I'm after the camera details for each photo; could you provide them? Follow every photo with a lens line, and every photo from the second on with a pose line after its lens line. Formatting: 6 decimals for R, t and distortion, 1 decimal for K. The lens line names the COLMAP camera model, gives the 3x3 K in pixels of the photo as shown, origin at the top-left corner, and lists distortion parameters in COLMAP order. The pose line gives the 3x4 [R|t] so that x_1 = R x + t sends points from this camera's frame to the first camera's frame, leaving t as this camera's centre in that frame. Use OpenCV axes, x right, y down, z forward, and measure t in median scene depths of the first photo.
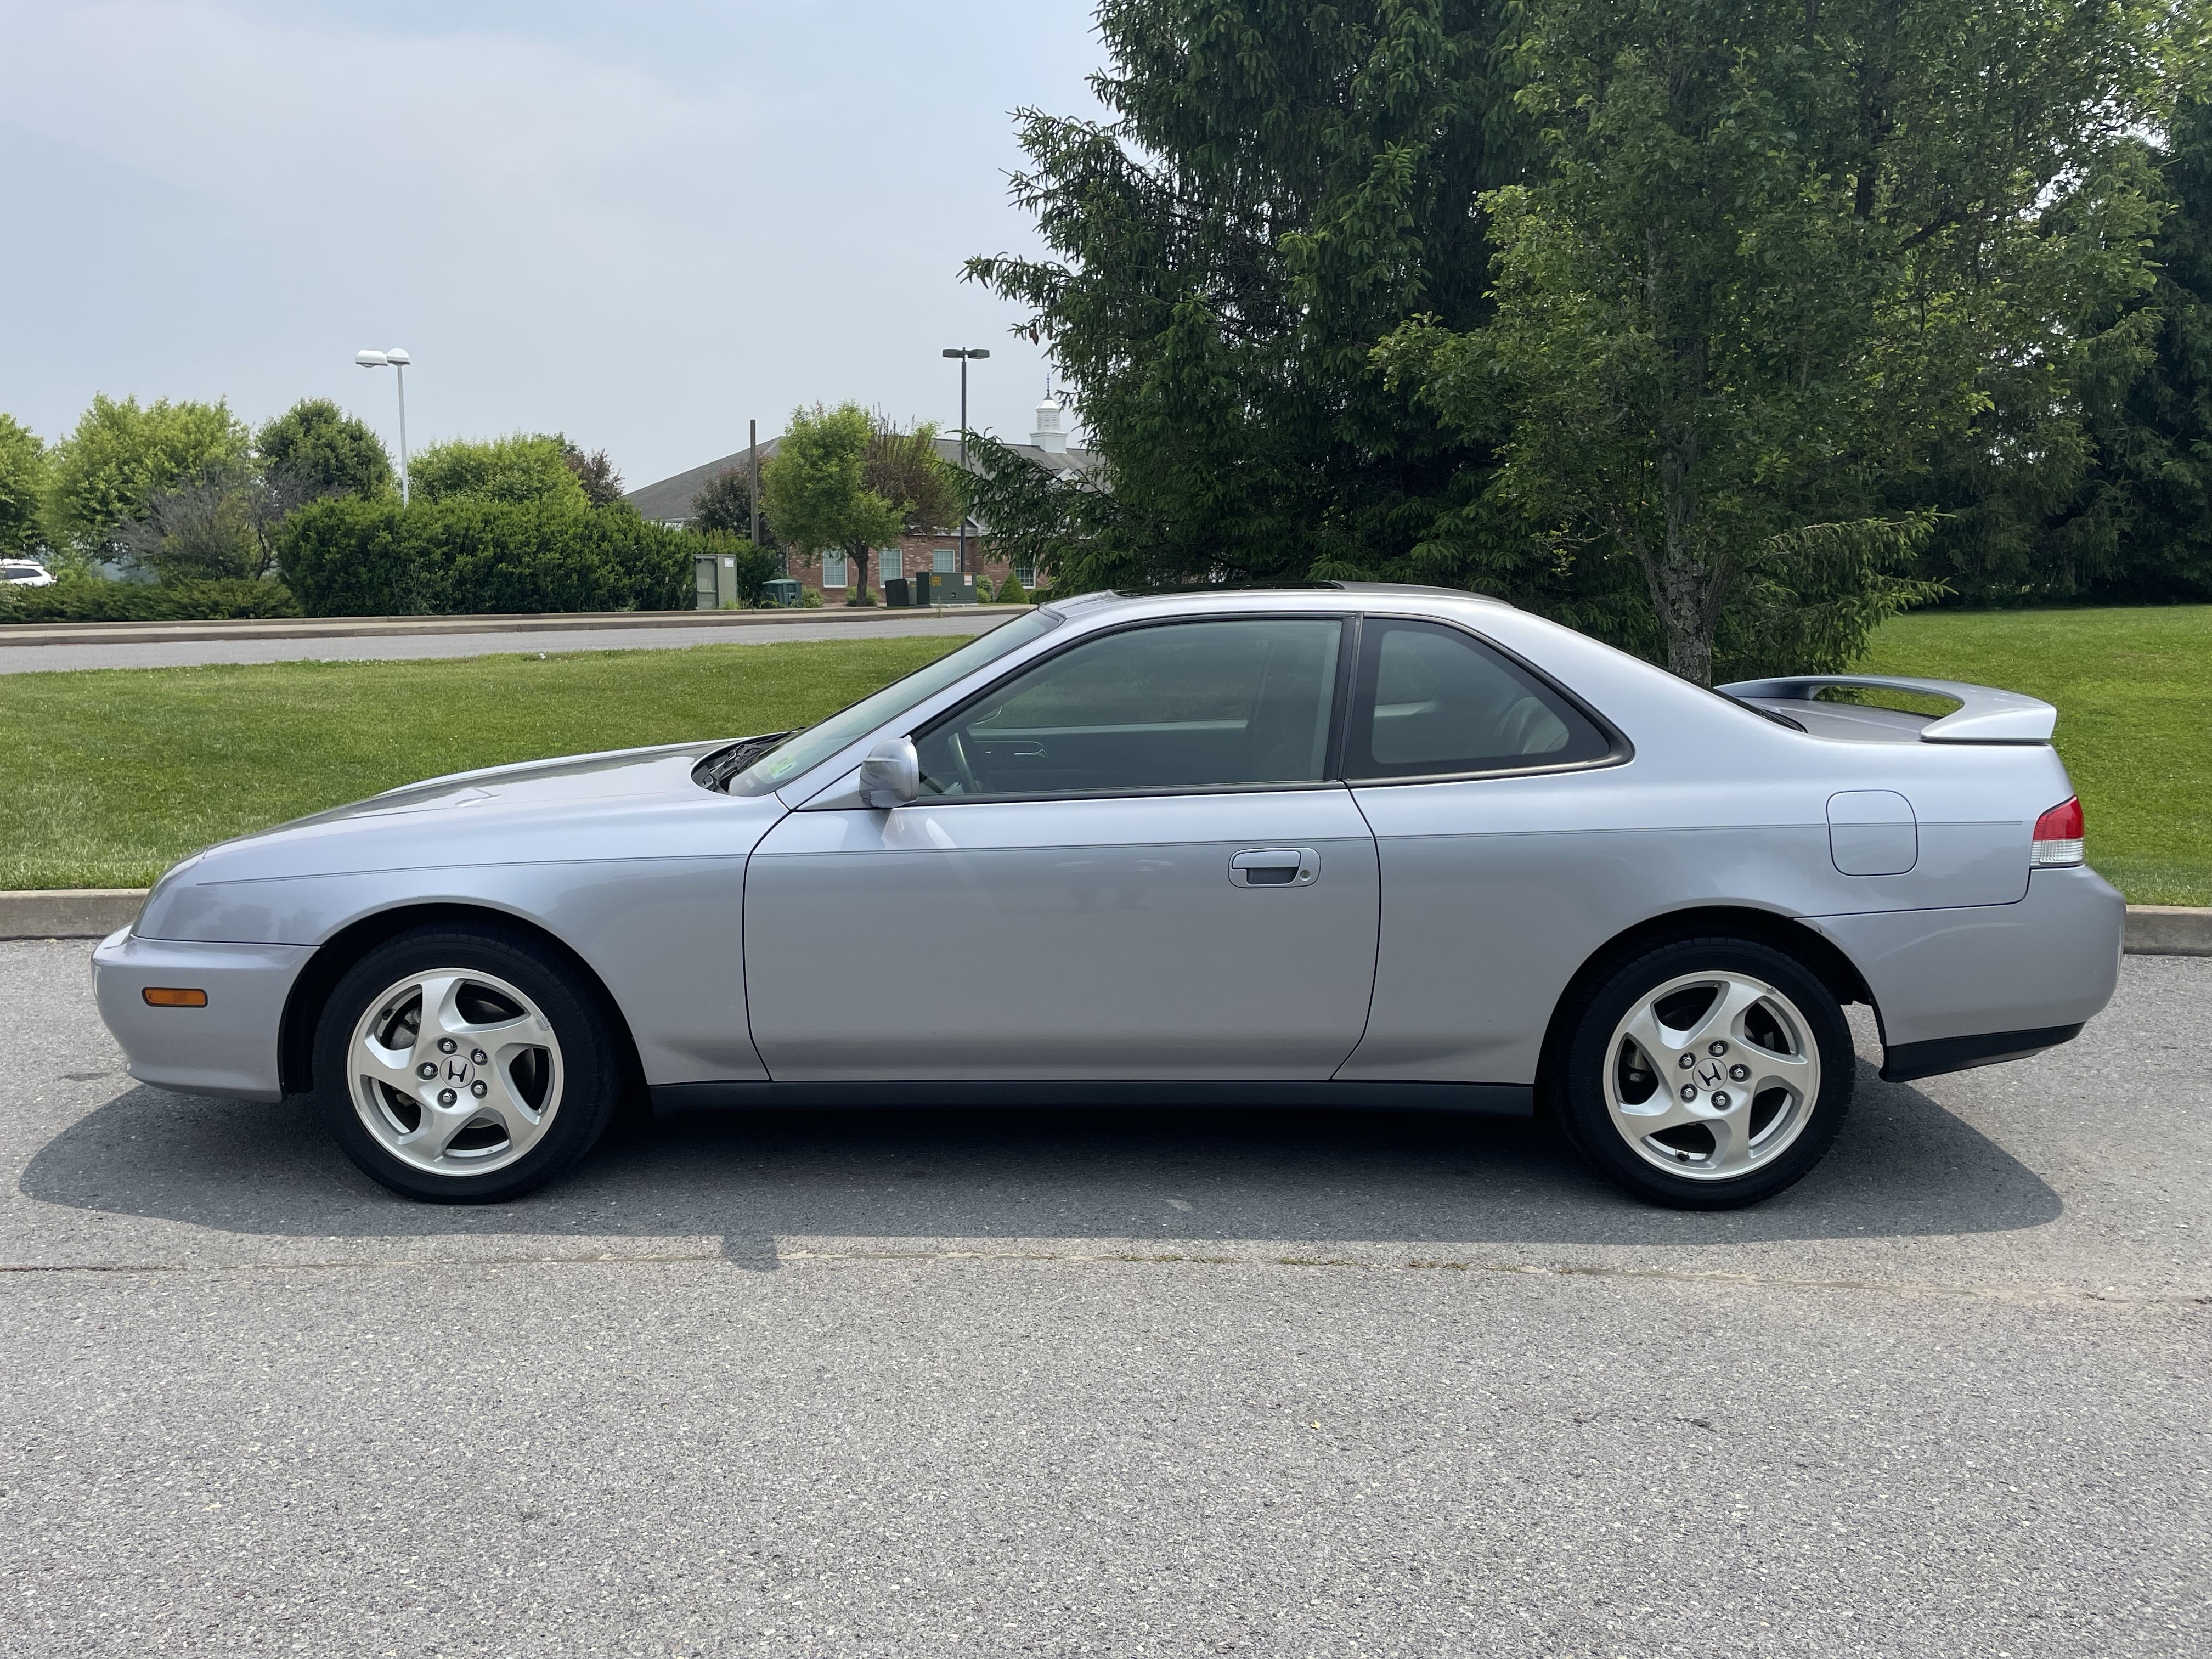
lens RADIAL K [[1670.6, 0, 1104.4], [0, 1670.6, 796.2], [0, 0, 1]] dist [0.102615, -0.132397]
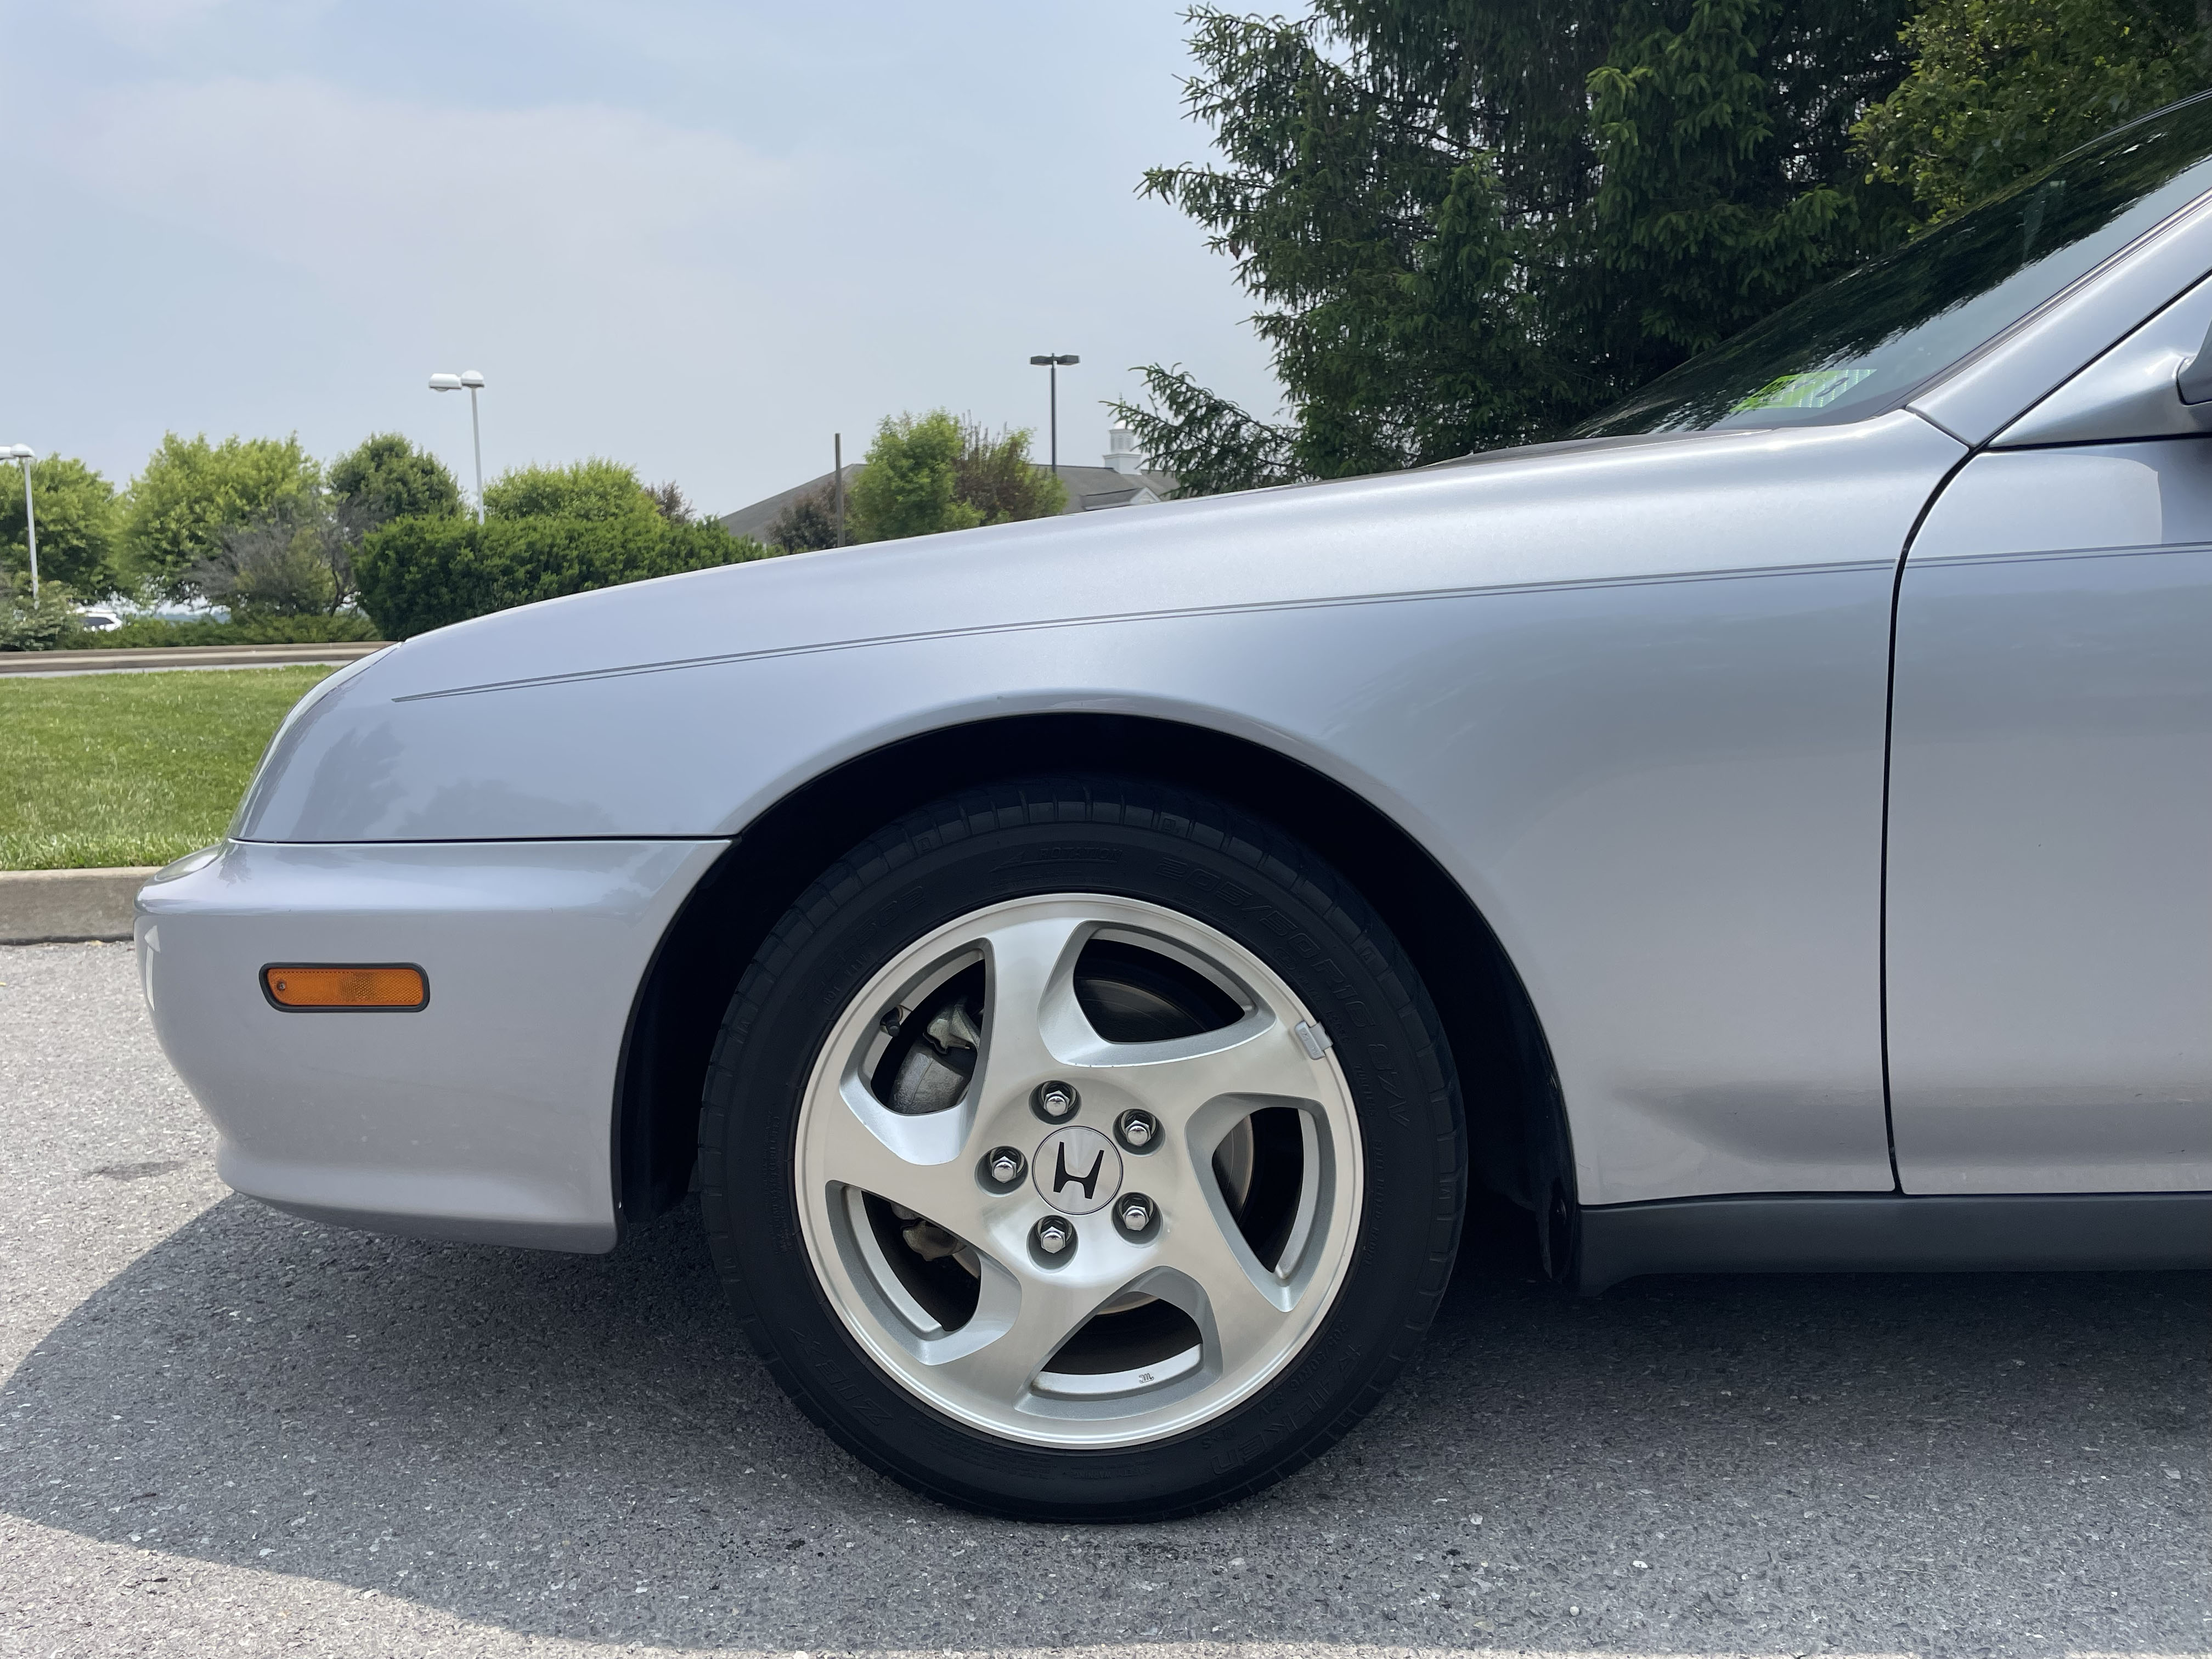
lens RADIAL K [[1674.4, 0, 1096.0], [0, 1674.4, 809.9], [0, 0, 1]] dist [0.097487, -0.133843]
pose [[0.999085, -0.020986, -0.037255, -0.081666], [0.020440, 0.999679, -0.014984, 0.019807], [0.037558, 0.014209, 0.999193, 0.140727]]
